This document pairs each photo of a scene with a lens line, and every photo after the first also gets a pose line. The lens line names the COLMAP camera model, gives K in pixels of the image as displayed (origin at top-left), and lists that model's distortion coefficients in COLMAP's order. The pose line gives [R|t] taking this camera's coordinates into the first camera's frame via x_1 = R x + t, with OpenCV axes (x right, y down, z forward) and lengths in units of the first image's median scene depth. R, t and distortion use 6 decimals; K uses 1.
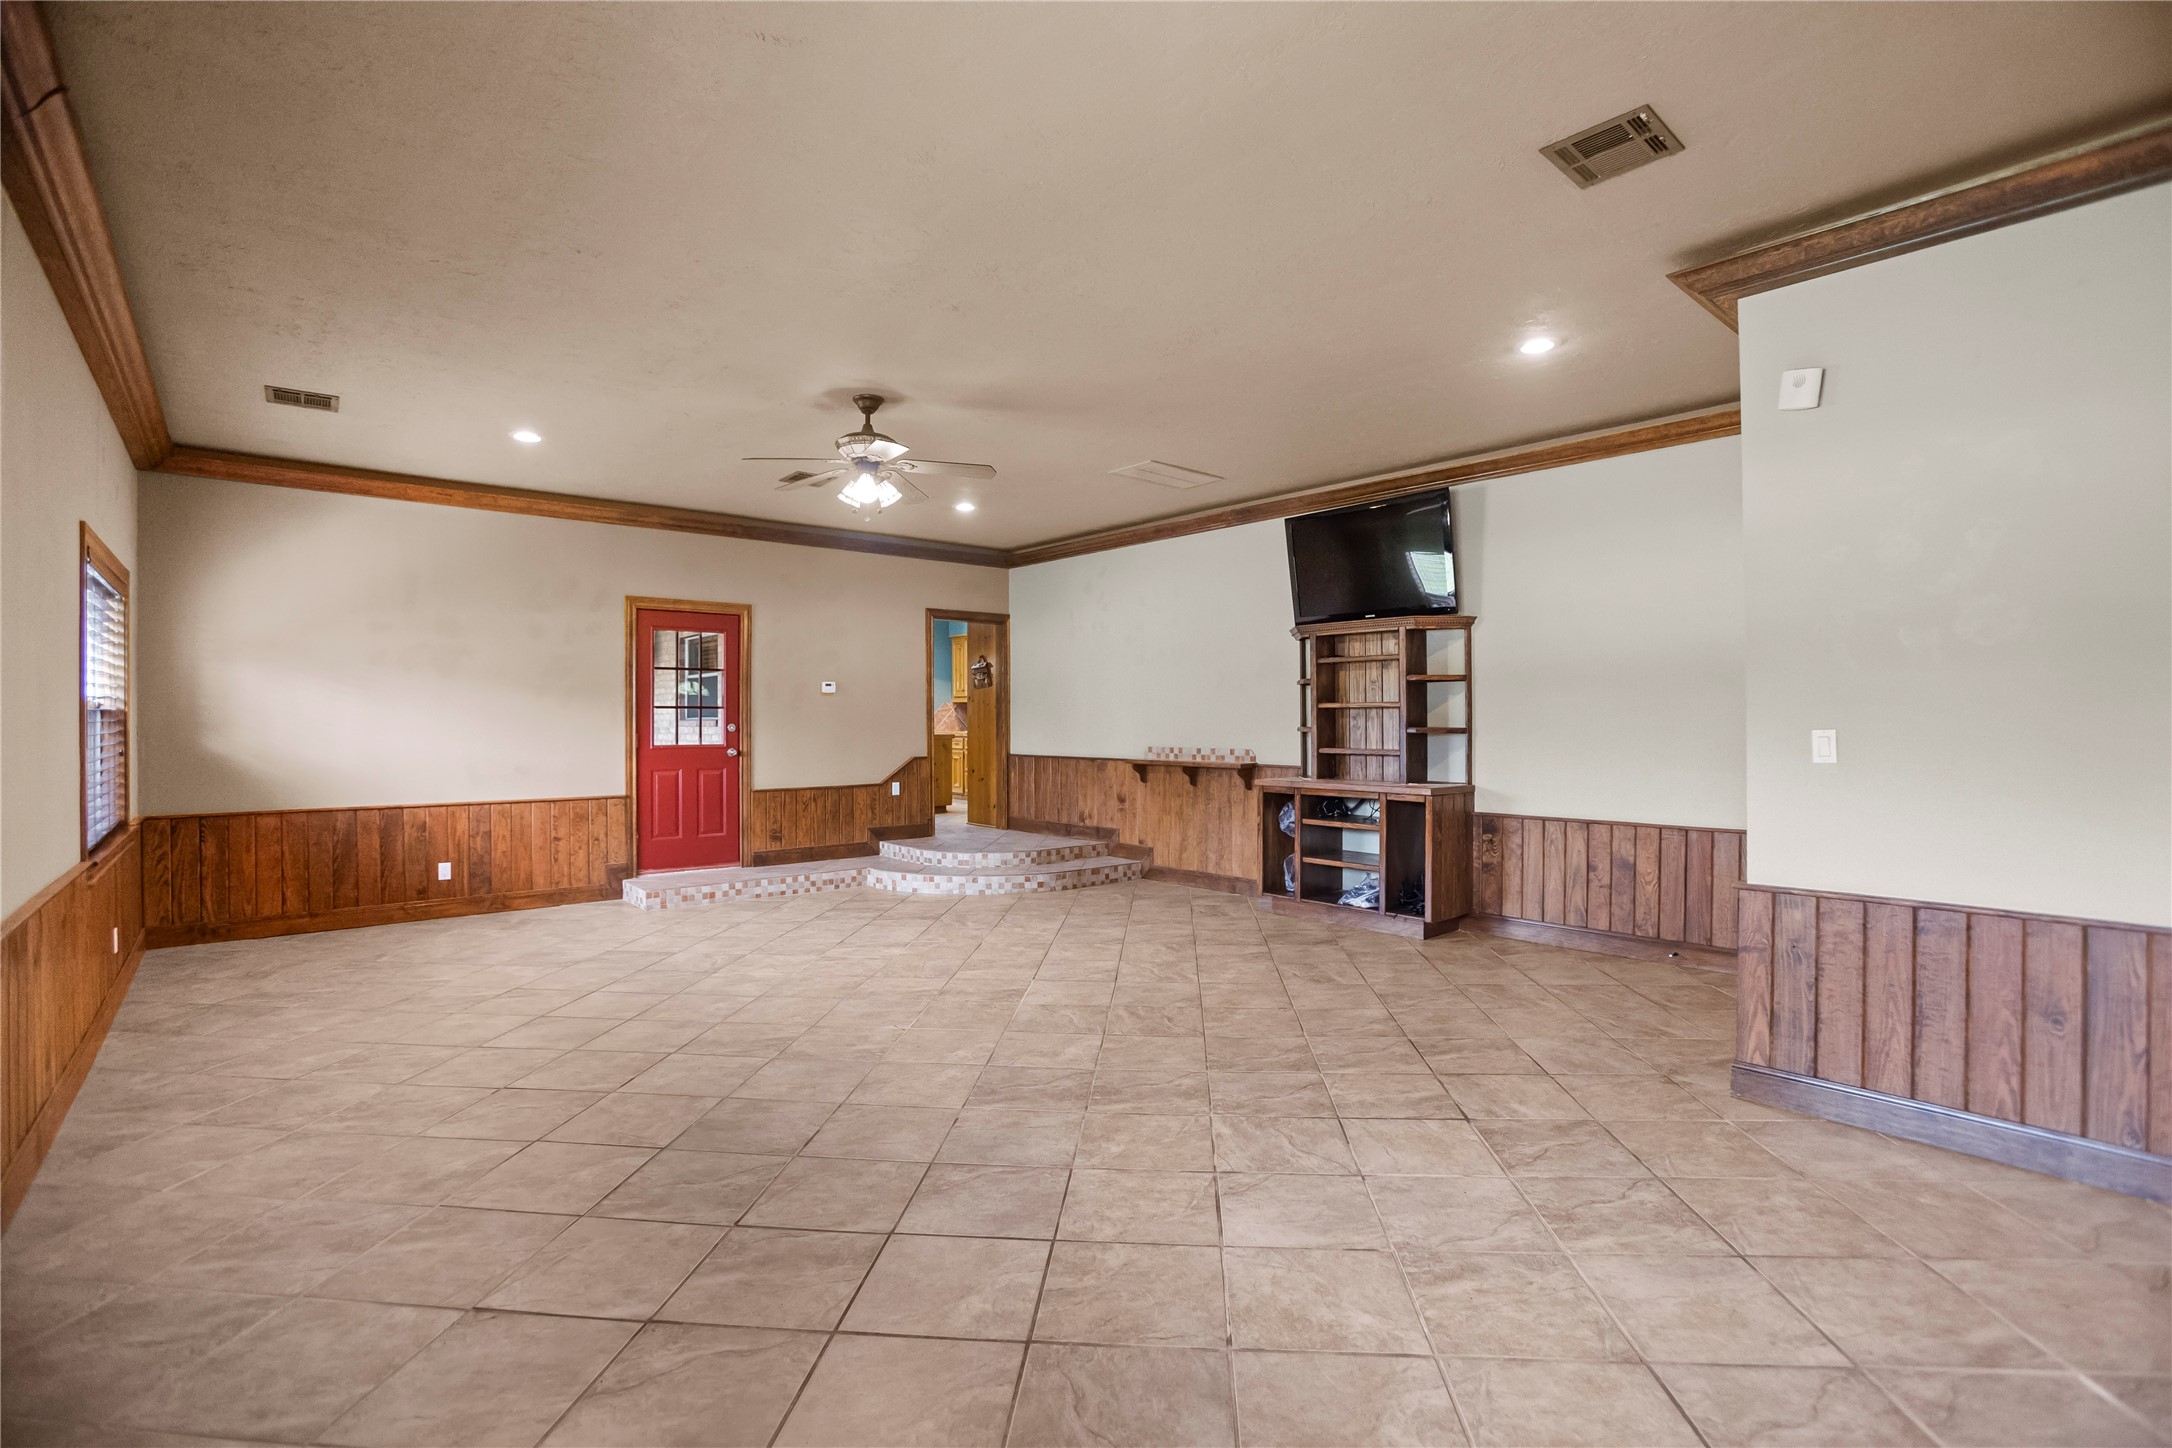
lens RADIAL K [[1017.3, 0, 1093.2], [0, 1017.3, 713.9], [0, 0, 1]] dist [-0.067385, 0.026249]
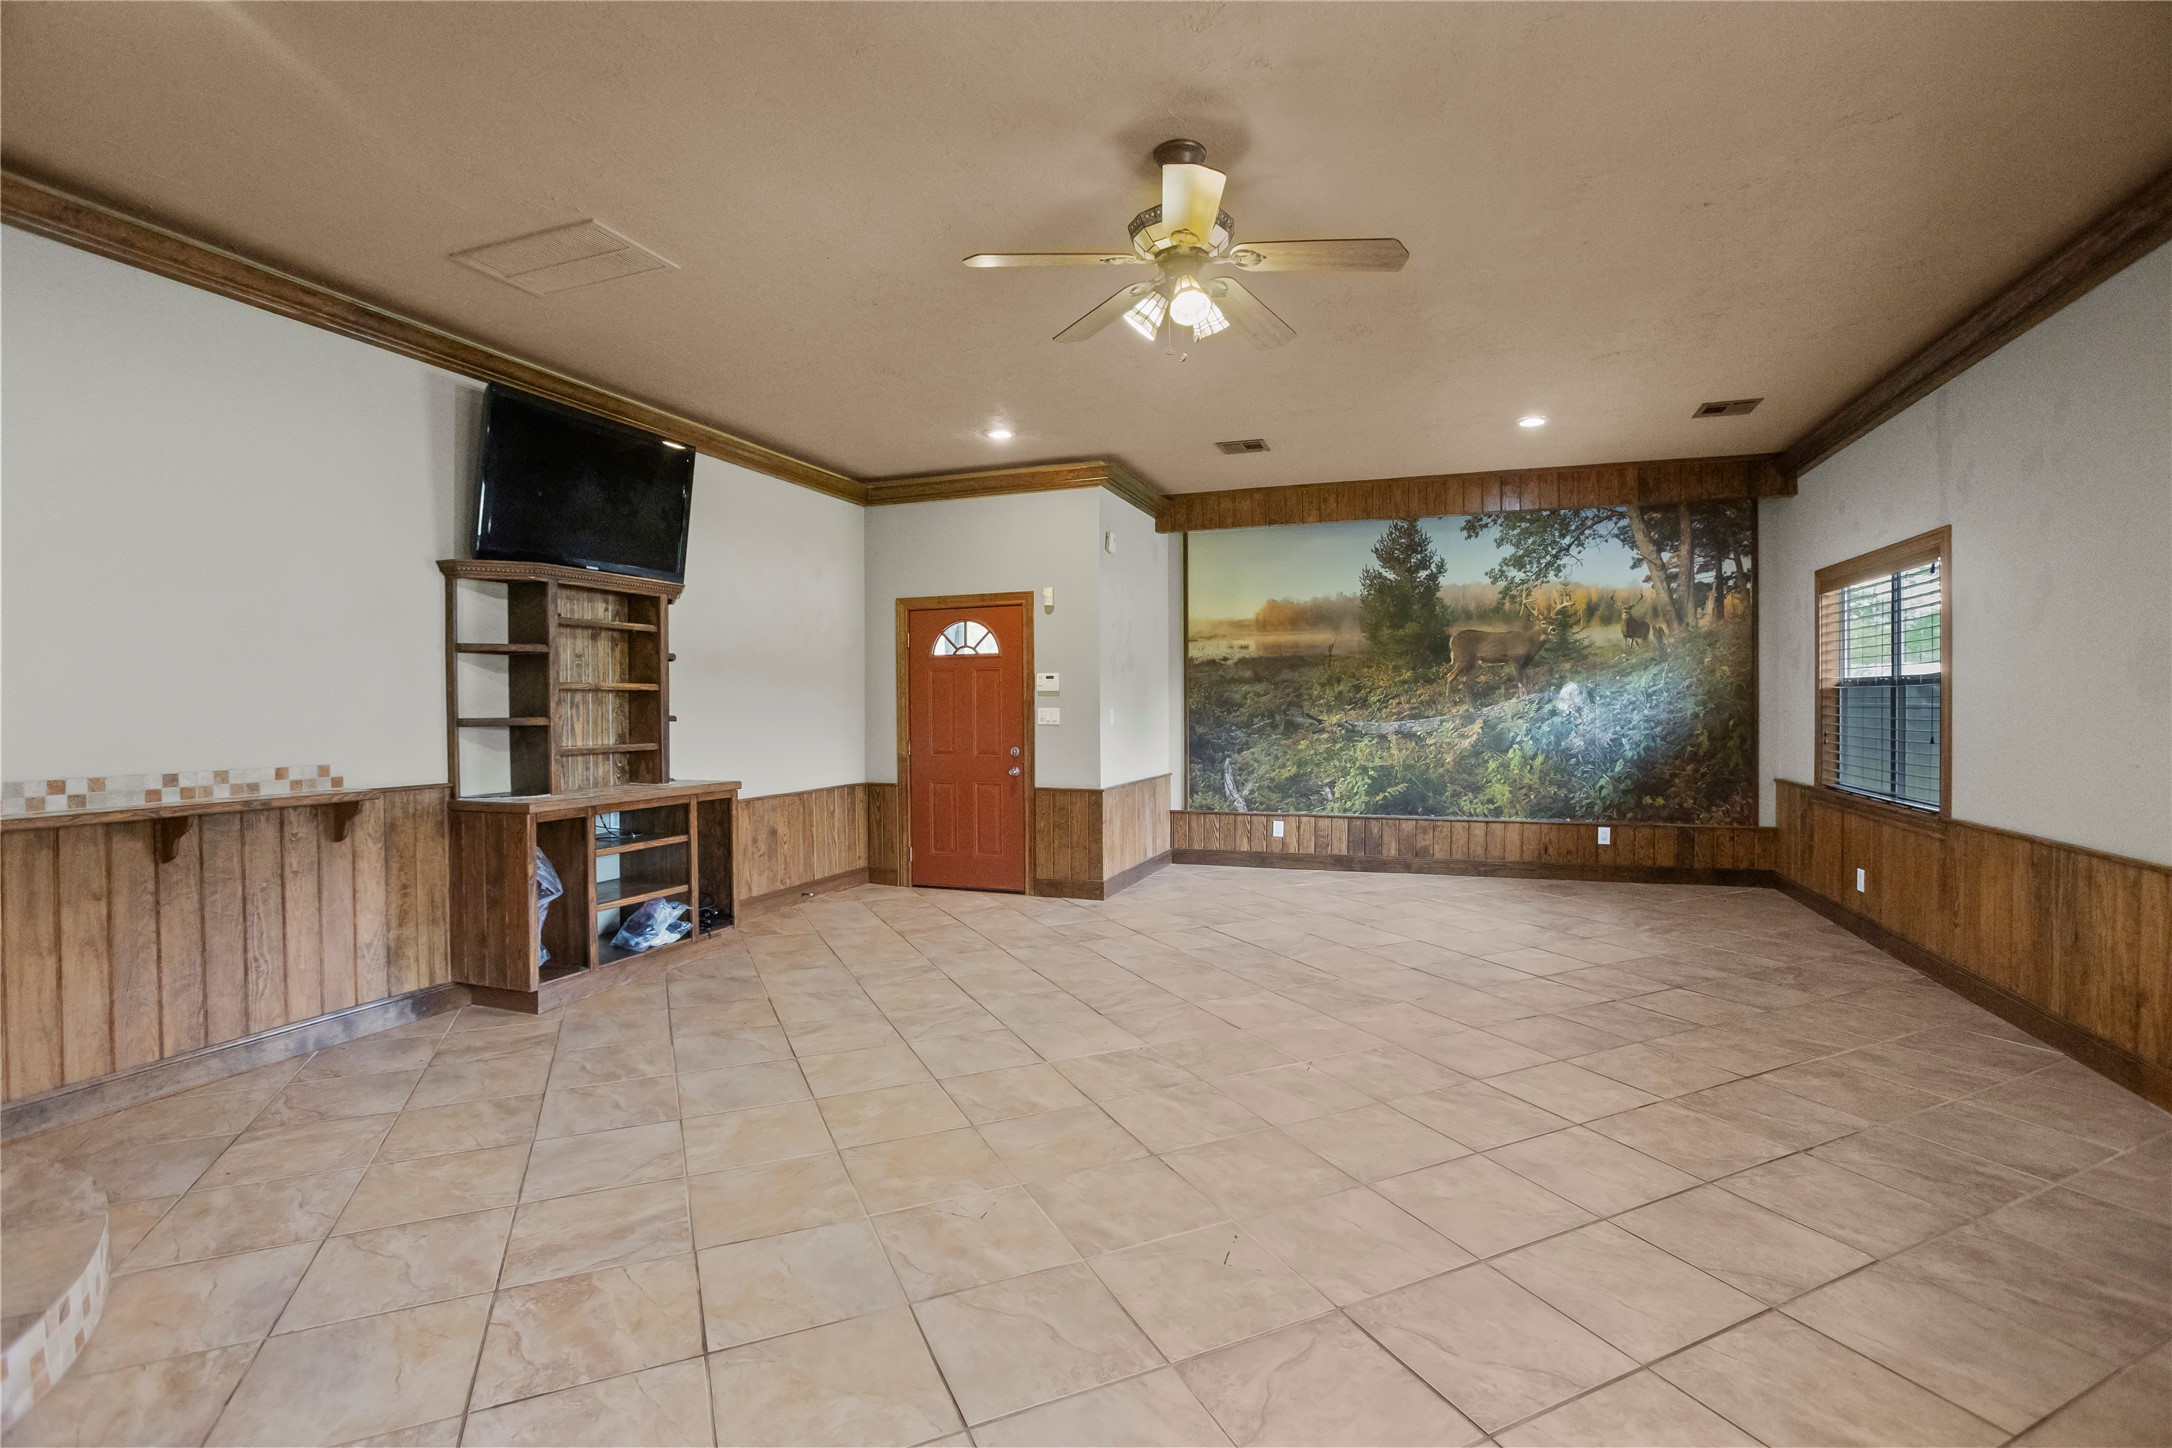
lens RADIAL K [[1017.3, 0, 1093.2], [0, 1017.3, 713.9], [0, 0, 1]] dist [-0.067385, 0.026249]
pose [[-0.503125, -0.004548, 0.864202, -0.729030], [0.000225, 0.999985, 0.005393, 0.009670], [-0.864213, 0.002907, -0.503117, 1.389303]]
